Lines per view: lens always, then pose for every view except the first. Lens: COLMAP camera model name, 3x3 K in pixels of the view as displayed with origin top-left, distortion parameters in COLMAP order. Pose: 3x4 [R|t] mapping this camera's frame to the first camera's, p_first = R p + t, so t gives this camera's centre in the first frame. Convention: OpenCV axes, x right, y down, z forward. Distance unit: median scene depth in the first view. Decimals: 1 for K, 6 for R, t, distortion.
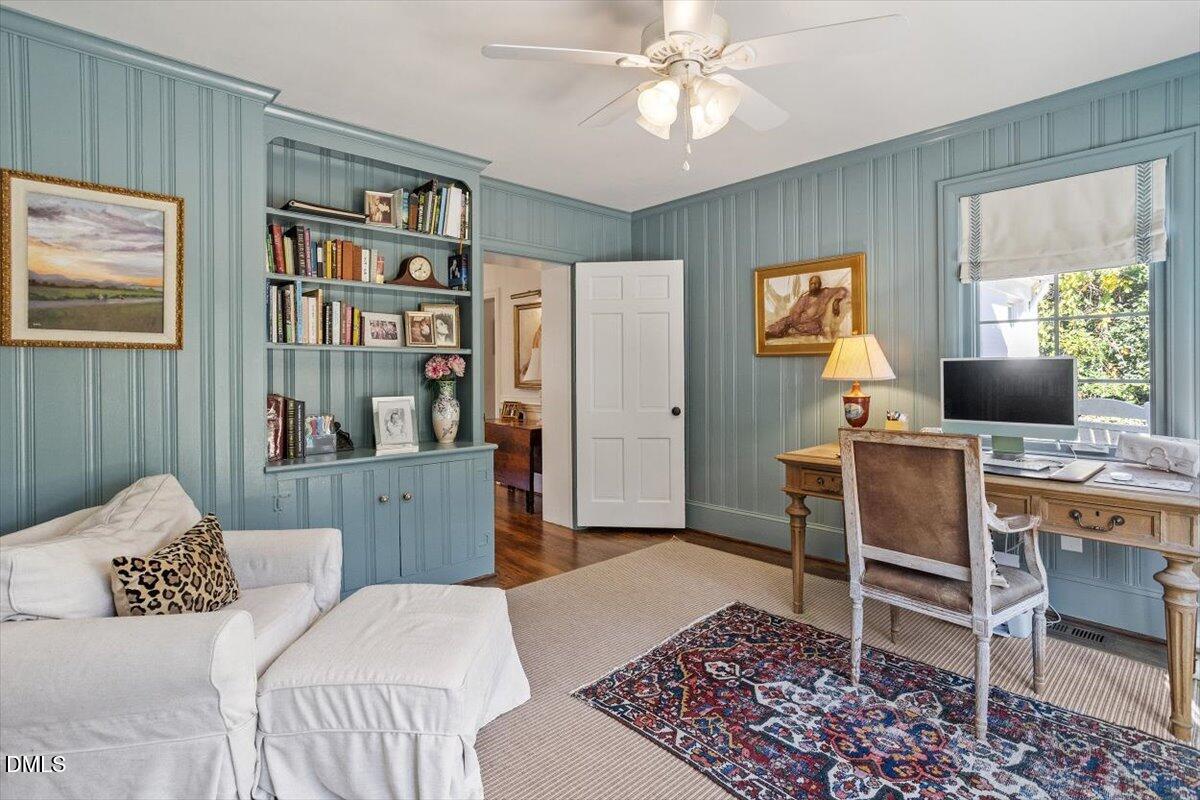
lens RADIAL K [[586.1, 0, 598.0], [0, 586.1, 382.6], [0, 0, 1]] dist [-0.048842, 0.024664]
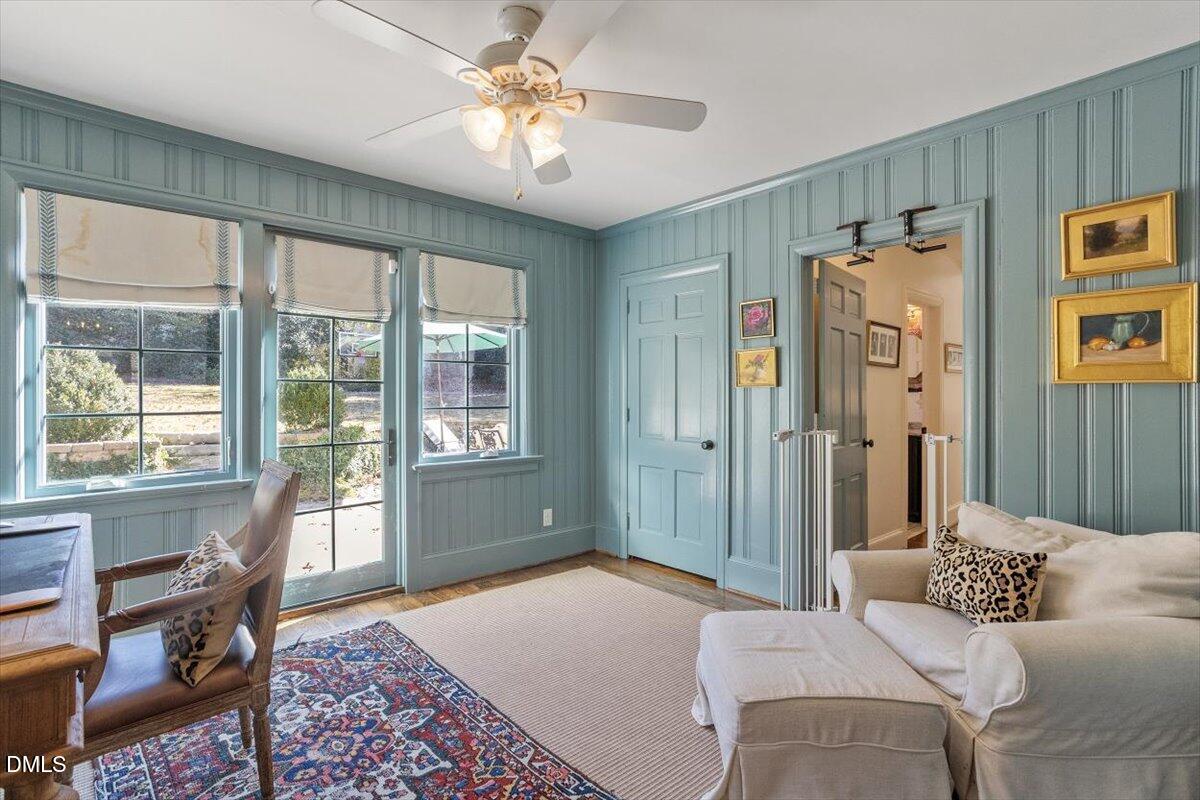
lens RADIAL K [[586.1, 0, 598.0], [0, 586.1, 382.6], [0, 0, 1]] dist [-0.048842, 0.024664]
pose [[-0.999932, 0.009751, 0.006318, 0.004385], [0.009771, 0.999948, 0.003081, -0.049141], [-0.006288, 0.003143, -0.999975, 1.994451]]
